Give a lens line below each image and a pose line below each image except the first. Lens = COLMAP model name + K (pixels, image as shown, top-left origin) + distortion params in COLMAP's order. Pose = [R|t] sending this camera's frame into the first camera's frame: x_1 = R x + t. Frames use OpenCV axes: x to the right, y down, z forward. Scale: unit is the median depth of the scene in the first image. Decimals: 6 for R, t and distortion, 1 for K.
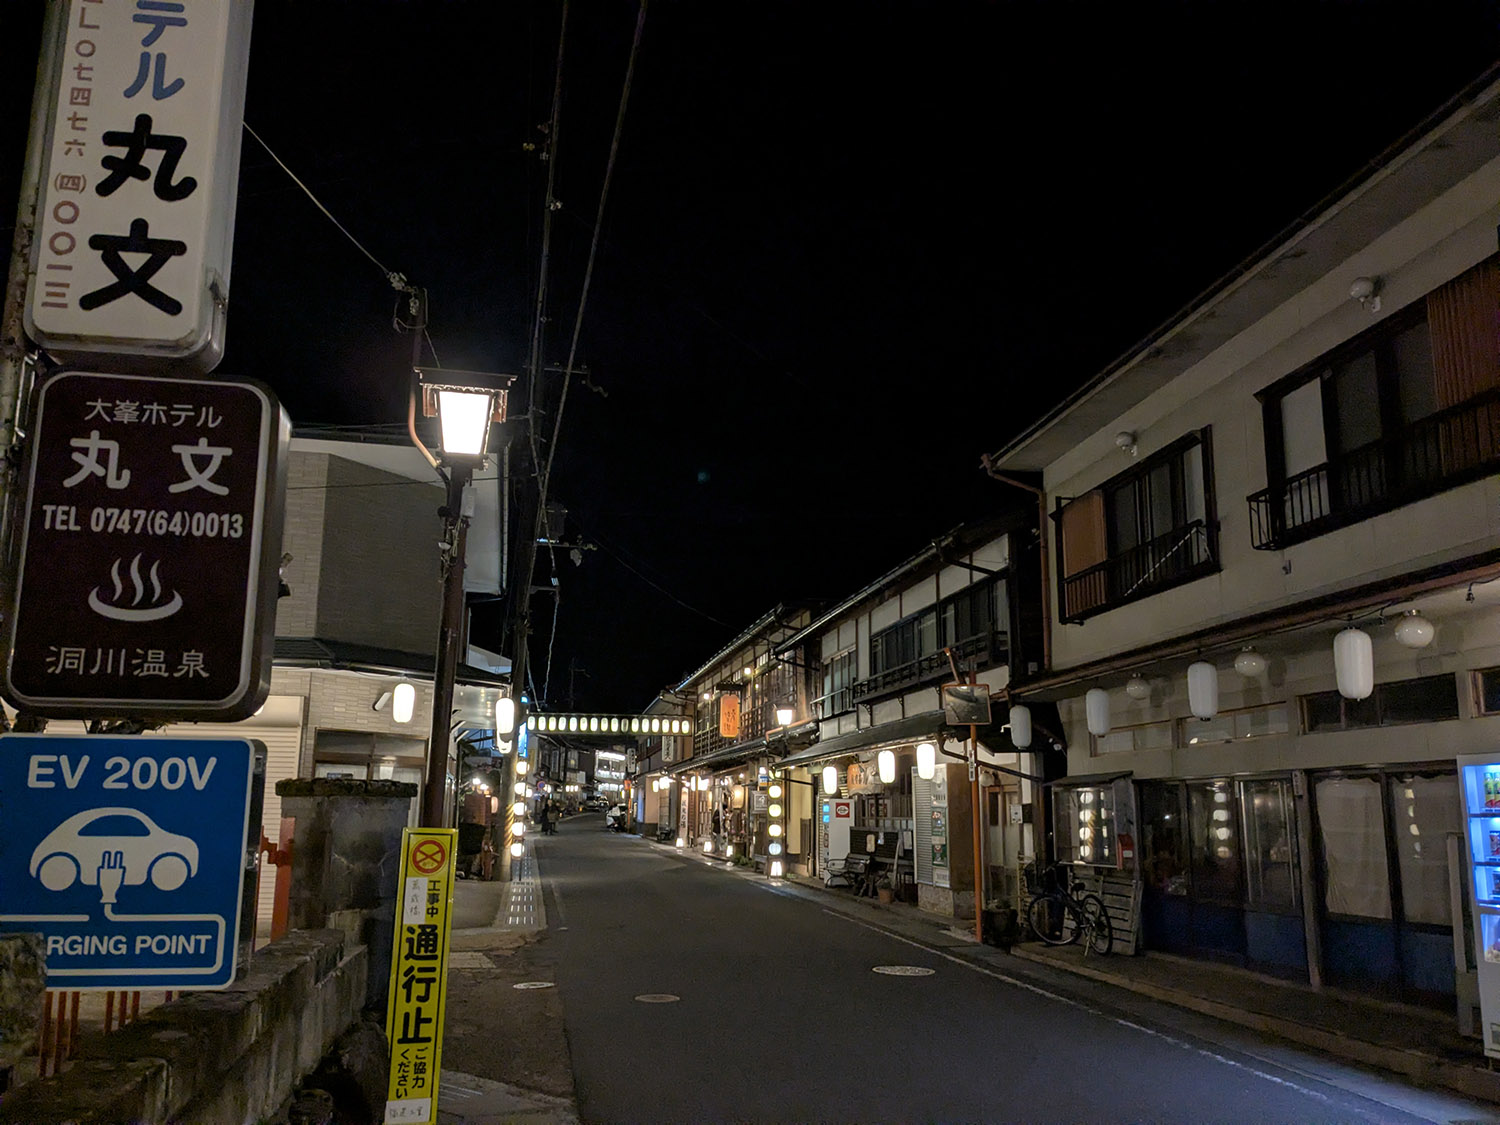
lens RADIAL K [[1180.4, 0, 744.5], [0, 1180.4, 604.4], [0, 0, 1]] dist [0.061555, -0.079119]
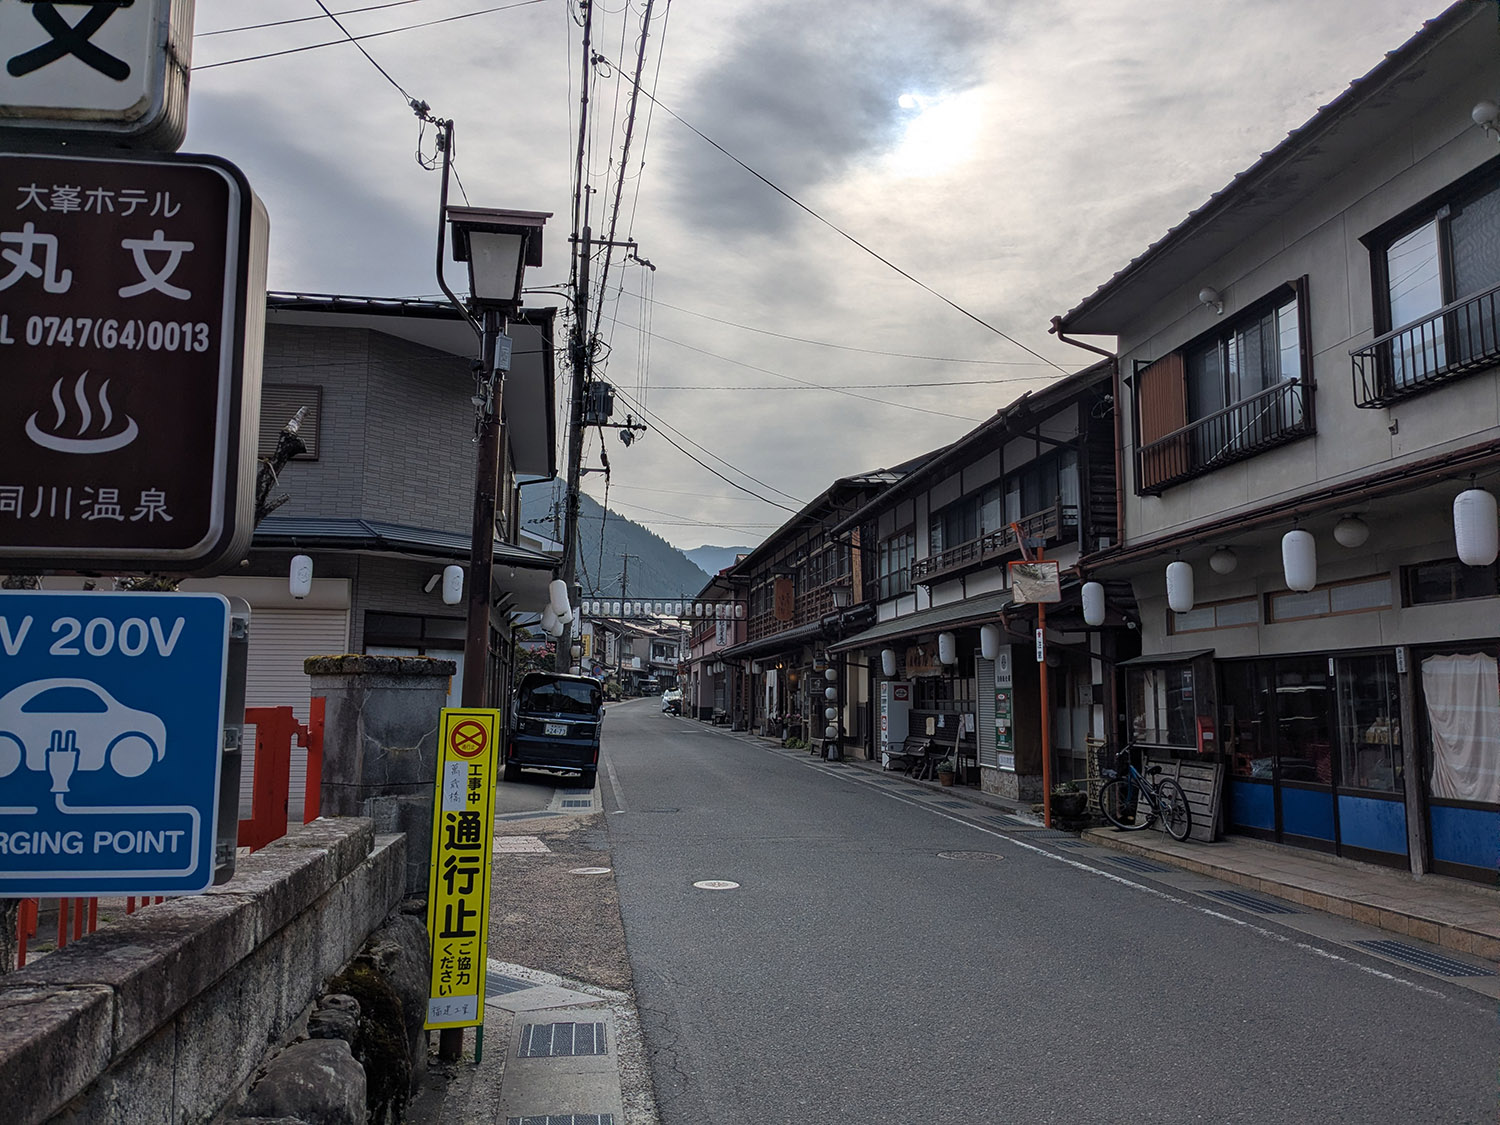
lens RADIAL K [[1186.1, 0, 746.3], [0, 1186.1, 554.1], [0, 0, 1]] dist [0.064436, -0.089901]
pose [[0.999036, -0.008842, -0.043003, -0.017701], [0.011169, 0.998468, 0.054186, 0.040511], [0.042458, -0.054614, 0.997604, 0.178223]]
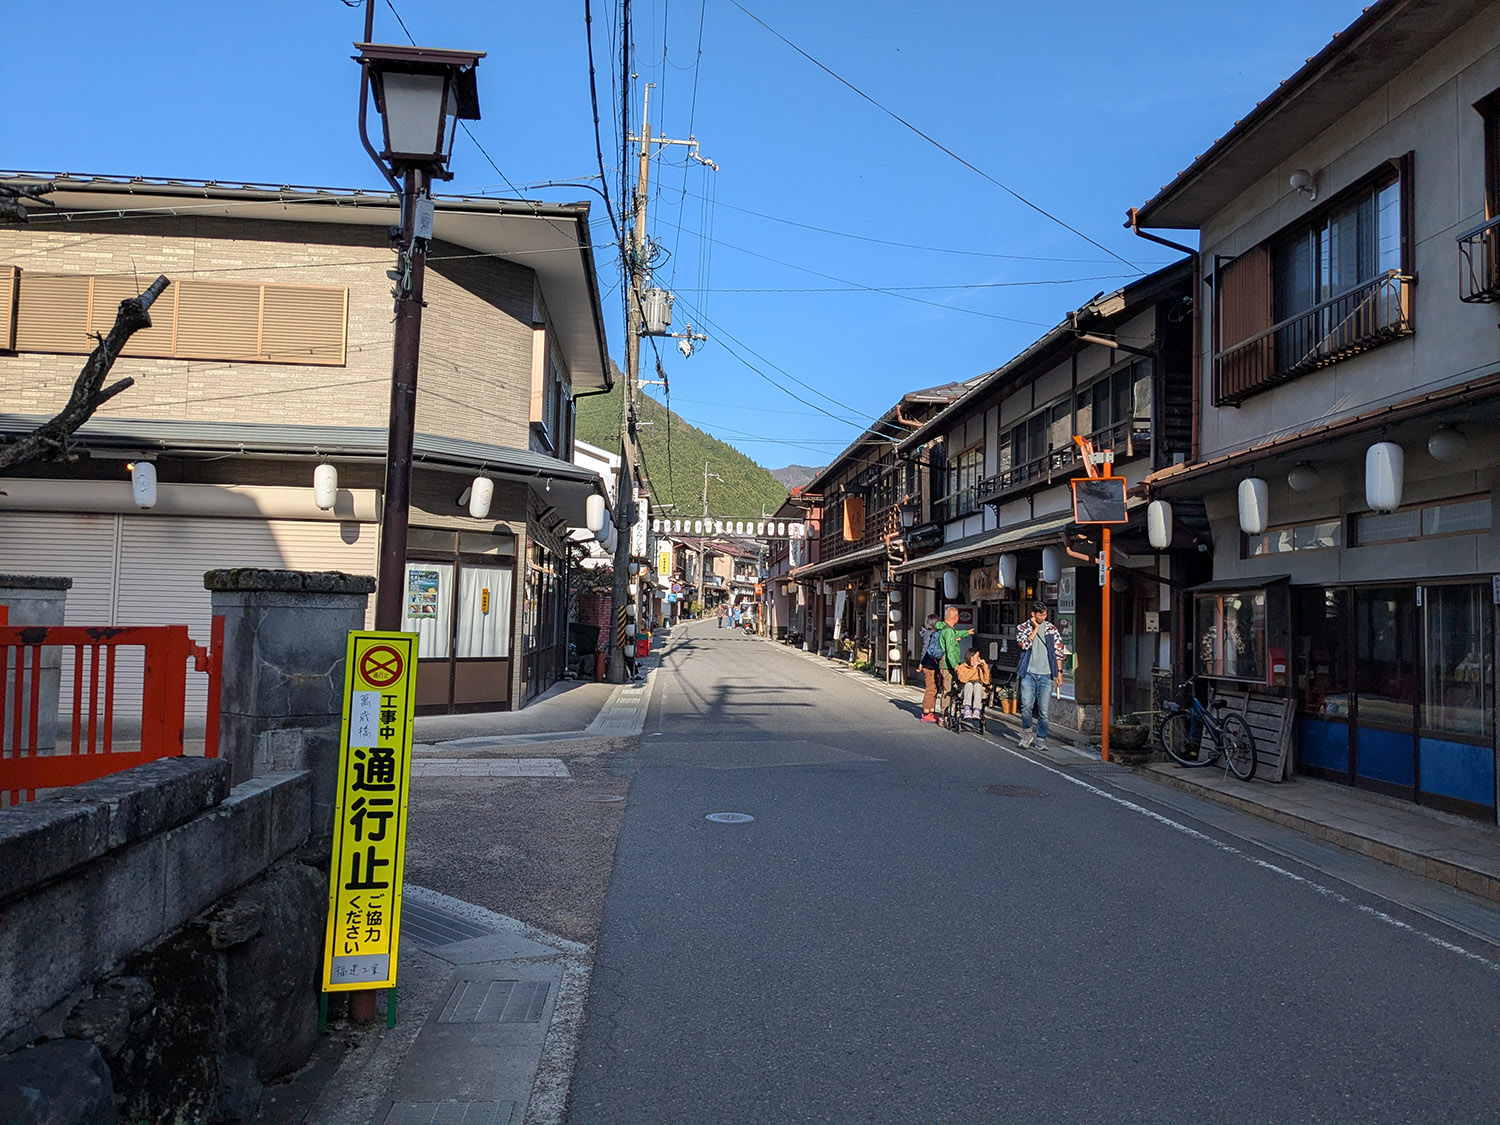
lens RADIAL K [[1193.2, 0, 755.6], [0, 1193.2, 559.3], [0, 0, 1]] dist [0.065791, -0.088613]
pose [[0.994707, 0.007157, -0.102499, 0.134113], [0.005796, 0.992073, 0.125527, 0.075767], [0.102585, -0.125457, 0.986781, 0.443146]]
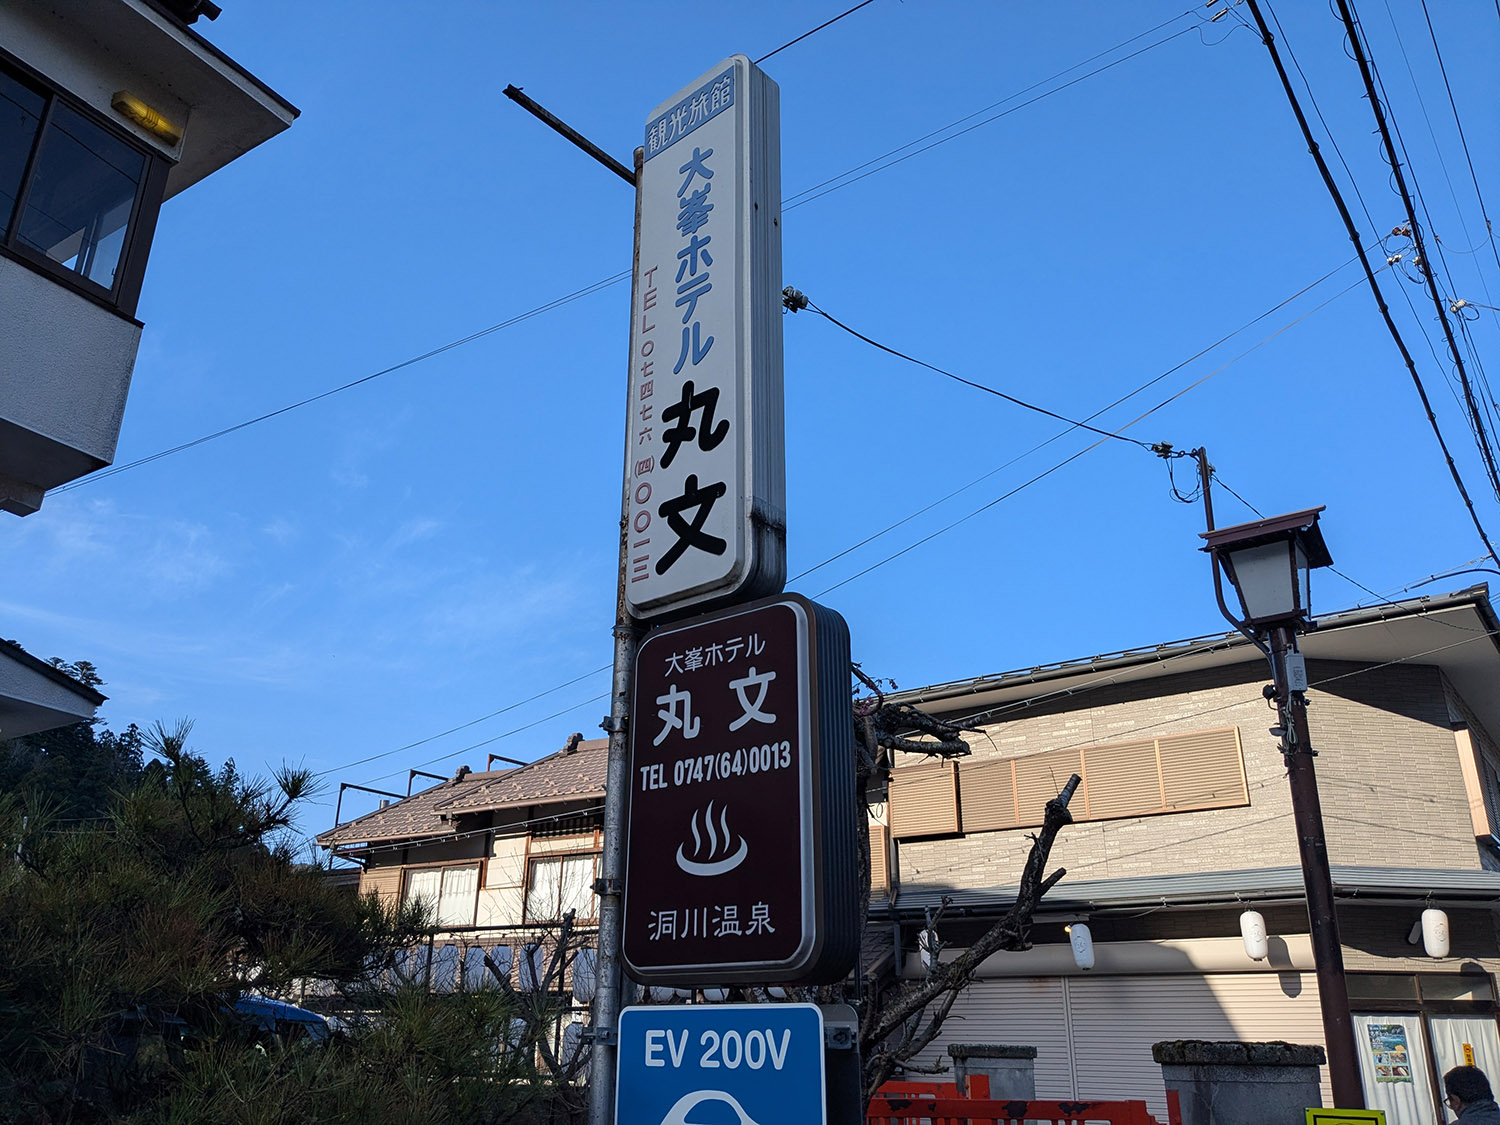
lens RADIAL K [[1182.9, 0, 703.1], [0, 1182.9, 563.2], [0, 0, 1]] dist [0.041358, -0.070575]
pose [[0.646432, -0.292488, -0.704682, 0.197951], [0.124930, 0.951713, -0.280418, 0.038231], [0.752674, 0.093235, 0.651758, 0.339457]]
